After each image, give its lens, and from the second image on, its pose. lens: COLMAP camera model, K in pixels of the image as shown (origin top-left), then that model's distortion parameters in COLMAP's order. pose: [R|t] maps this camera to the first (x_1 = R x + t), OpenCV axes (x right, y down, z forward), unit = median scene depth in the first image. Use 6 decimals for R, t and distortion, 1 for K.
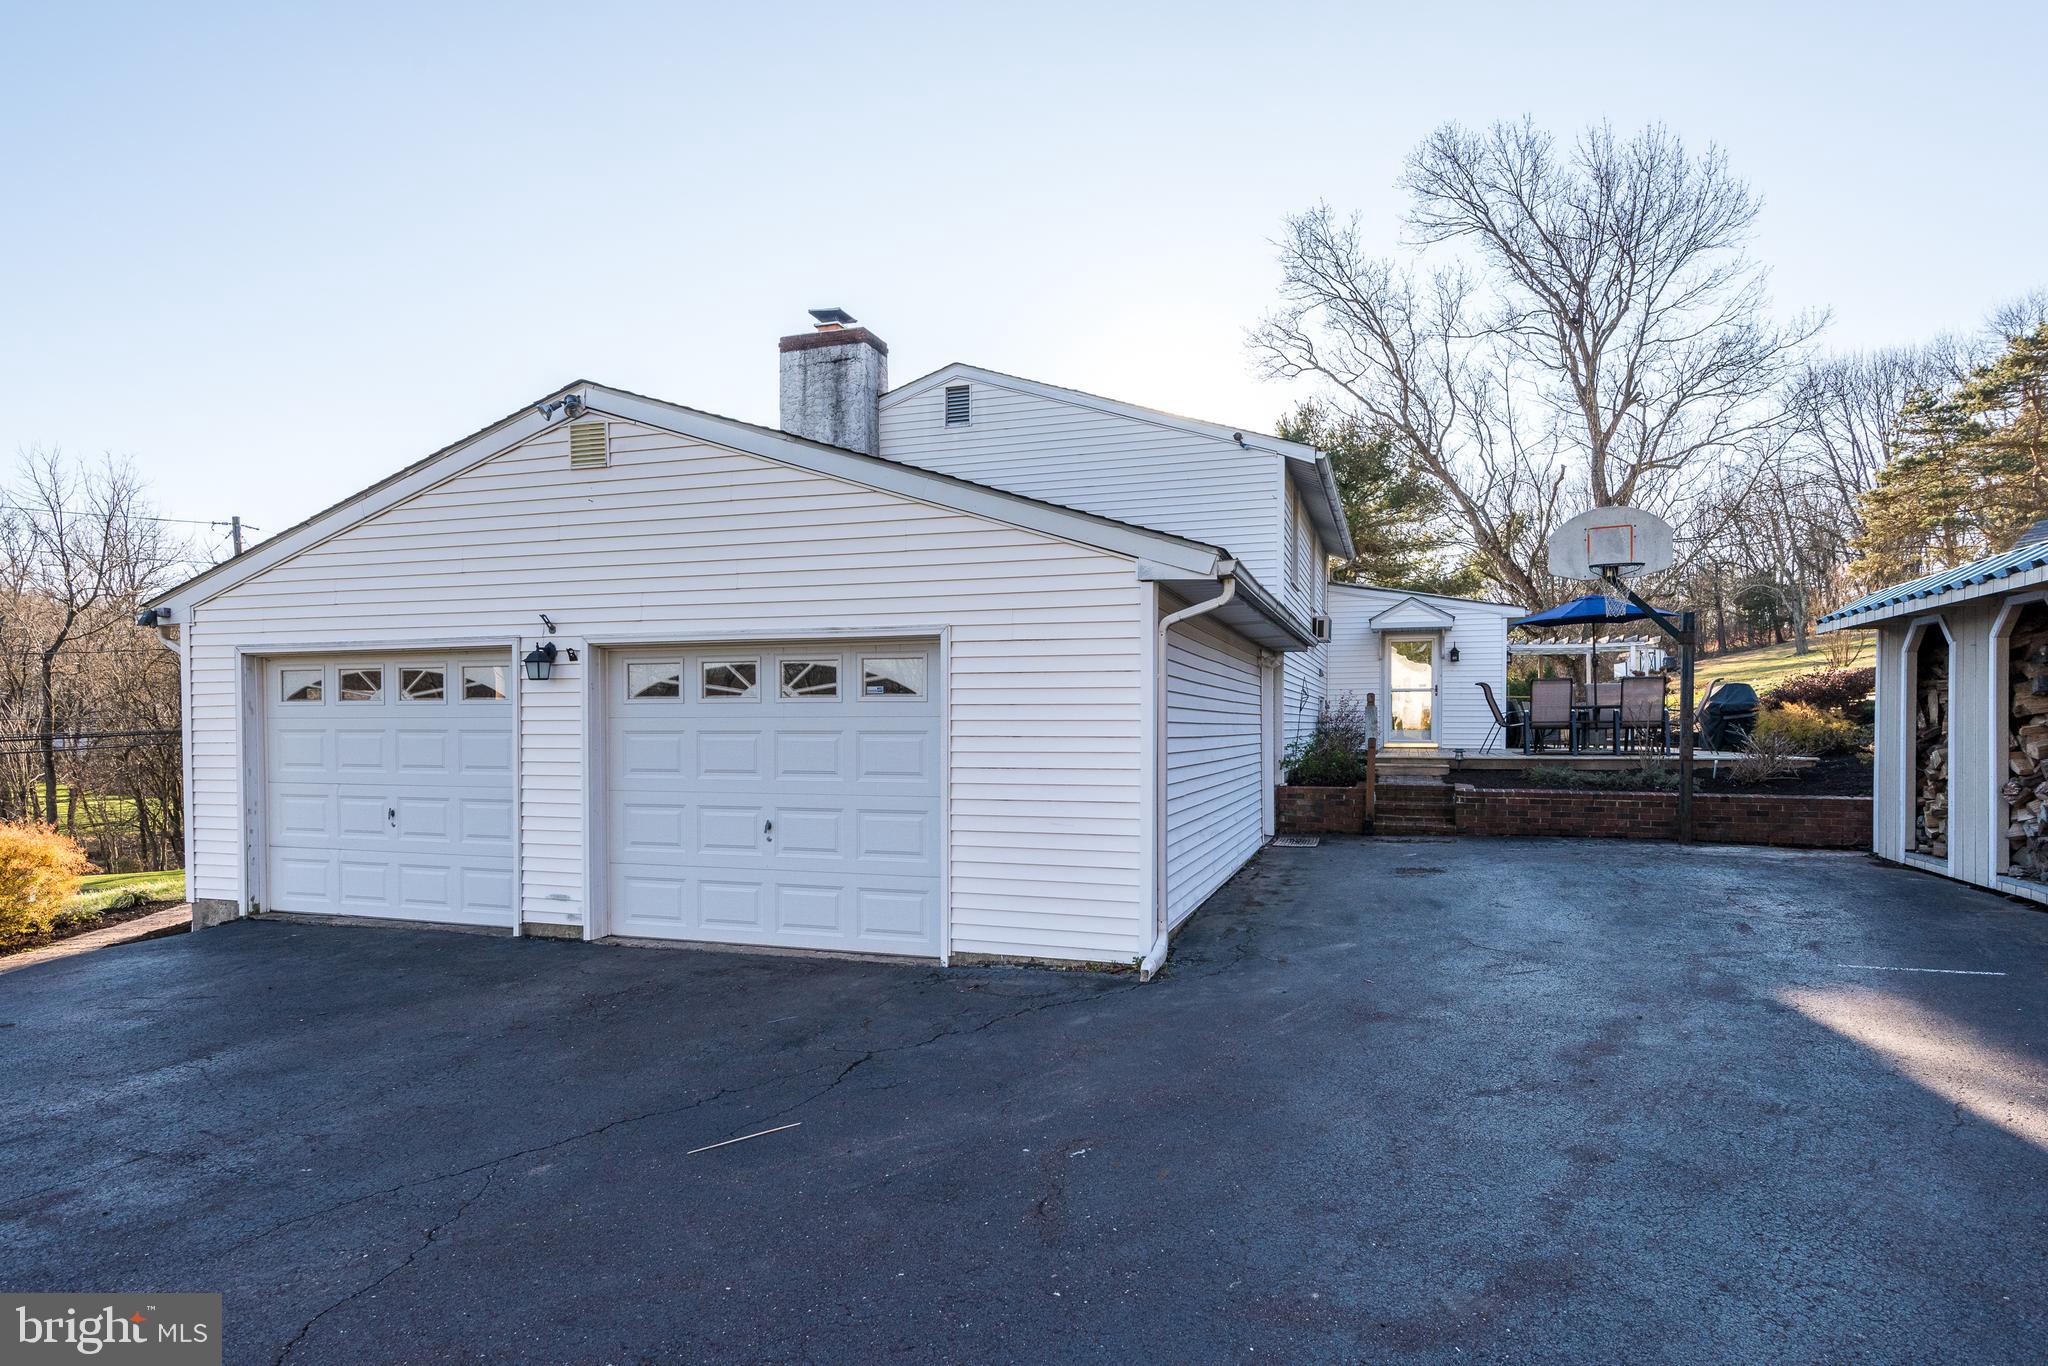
lens RADIAL K [[1103.3, 0, 1045.4], [0, 1103.3, 749.6], [0, 0, 1]] dist [0.003933, -0.002906]
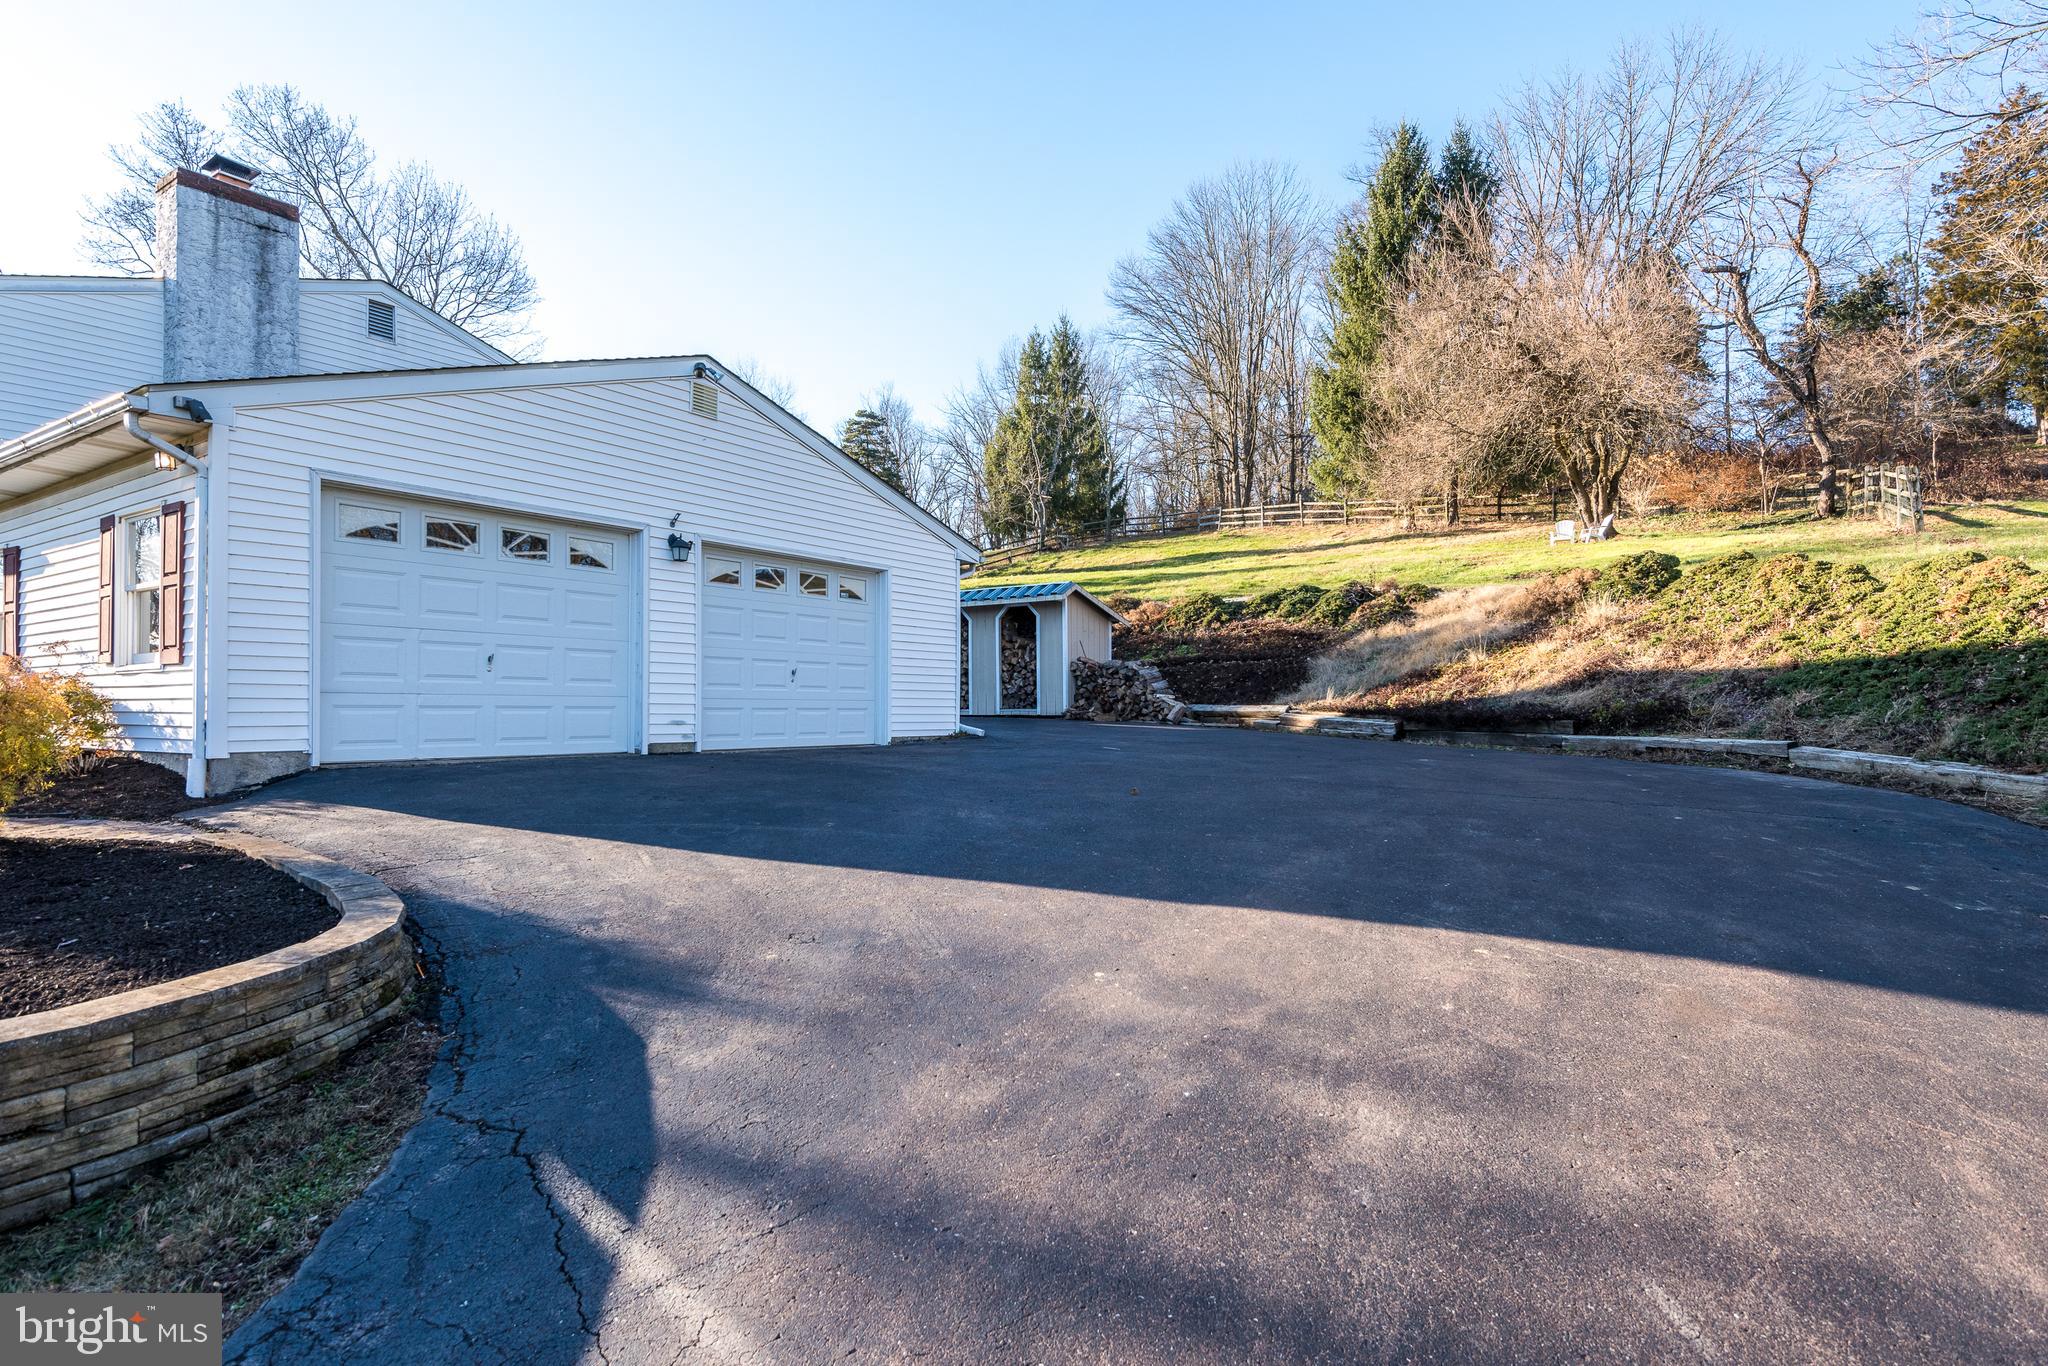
lens RADIAL K [[1103.3, 0, 1015.7], [0, 1103.3, 734.8], [0, 0, 1]] dist [0.003933, -0.002906]
pose [[0.286002, -0.018385, 0.958053, -1.632334], [0.015451, 0.999774, 0.014573, 0.136468], [-0.958105, 0.010635, 0.286221, 0.212576]]
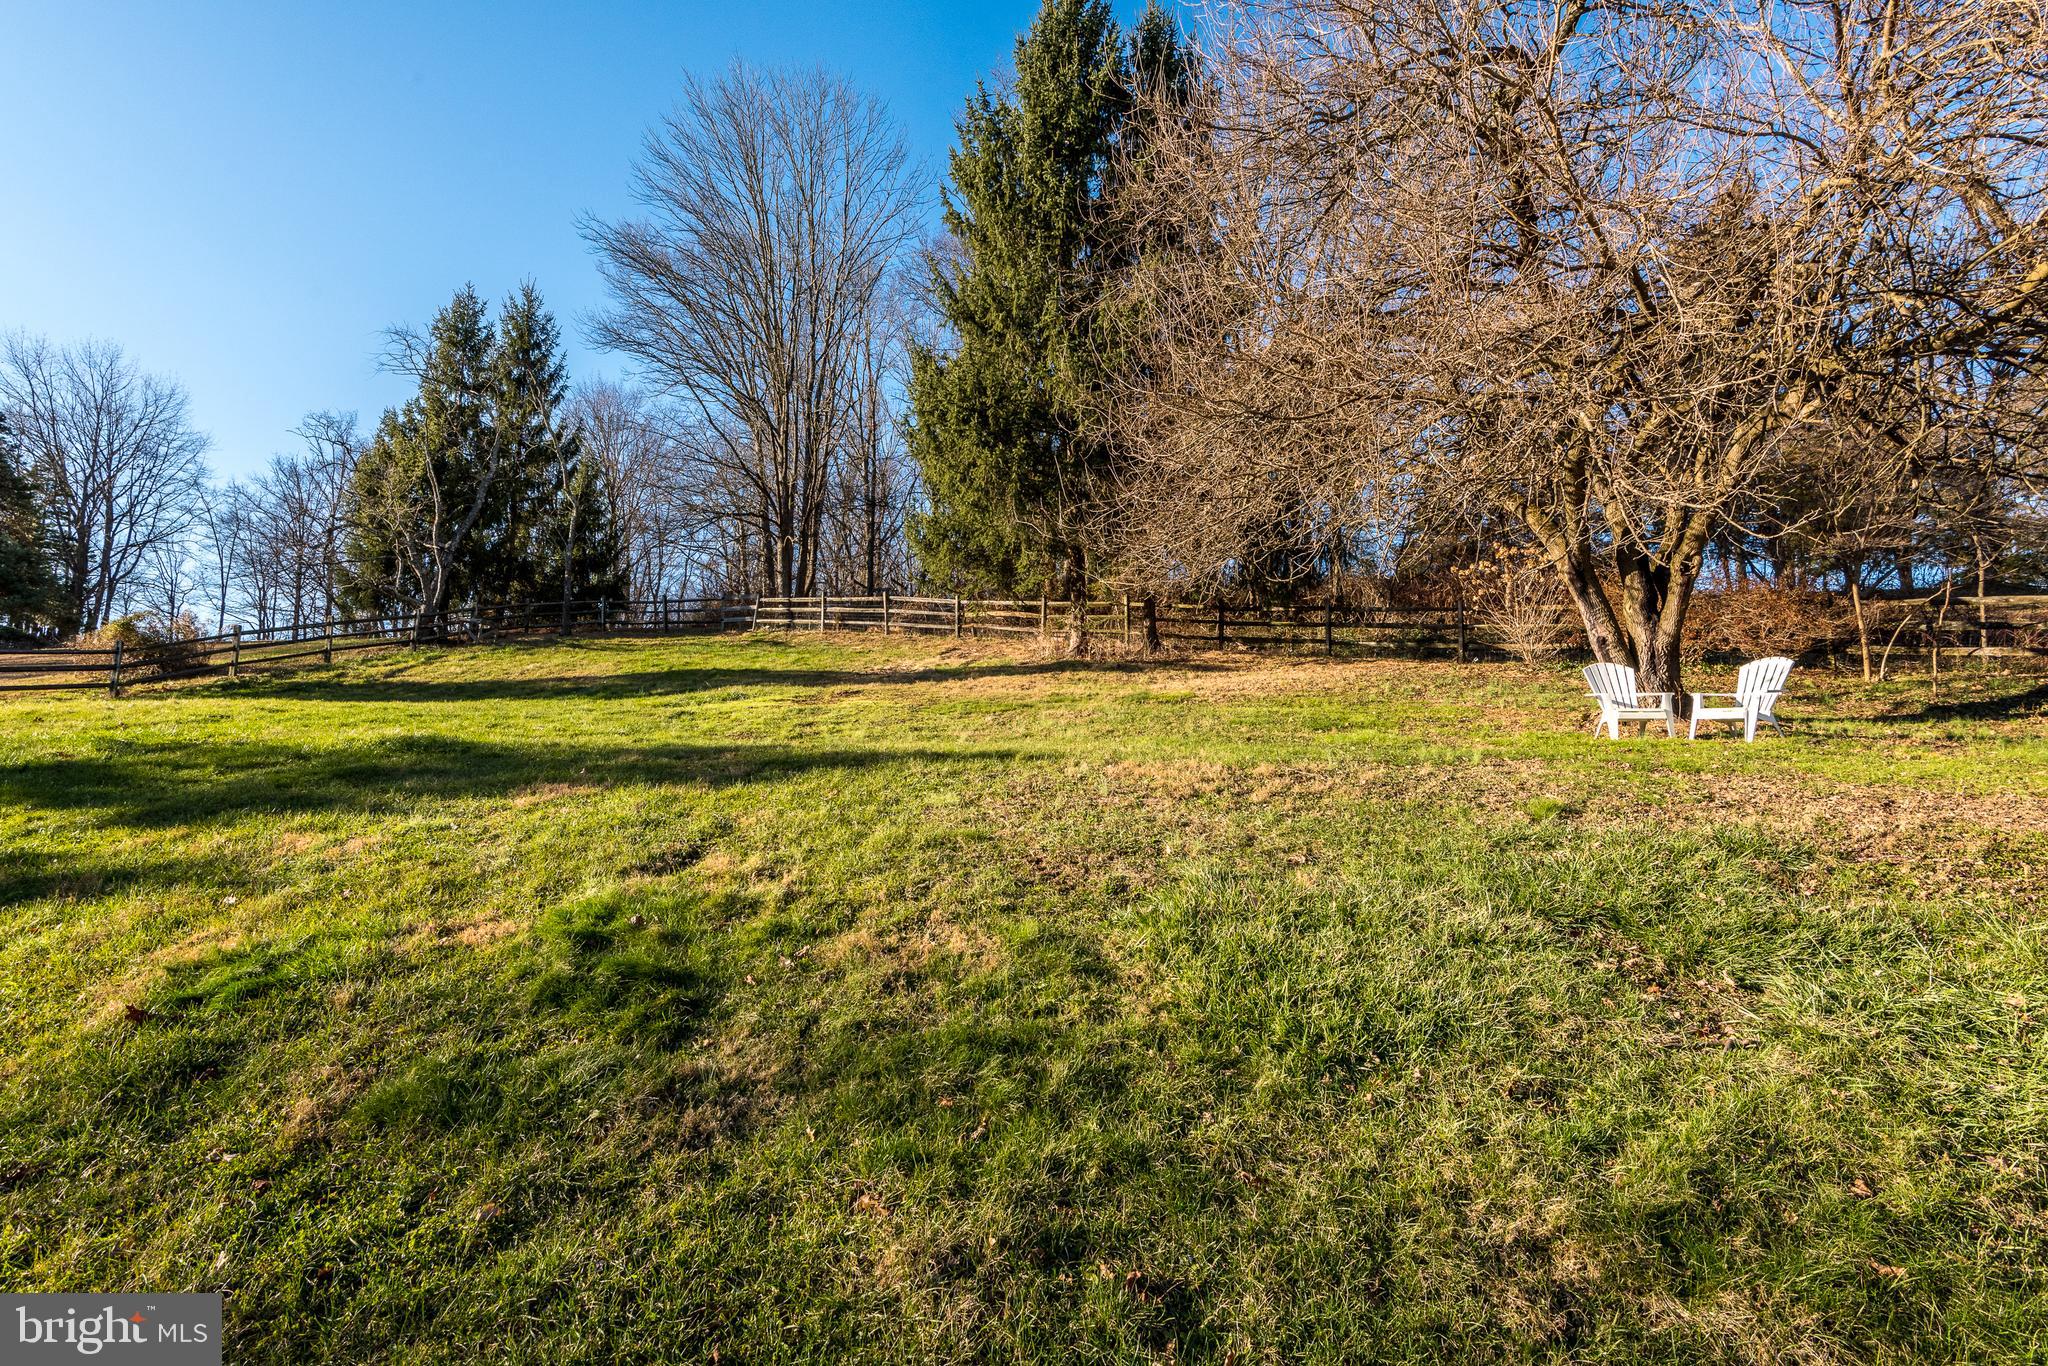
lens RADIAL K [[943.8, 0, 1035.1], [0, 943.8, 682.0], [0, 0, 1]] dist [-0.000486, -0.000447]
pose [[-0.134572, 0.114650, 0.984249, 1.779466], [0.011779, 0.993399, -0.114105, -0.416208], [-0.990834, -0.003762, -0.135034, 0.374528]]
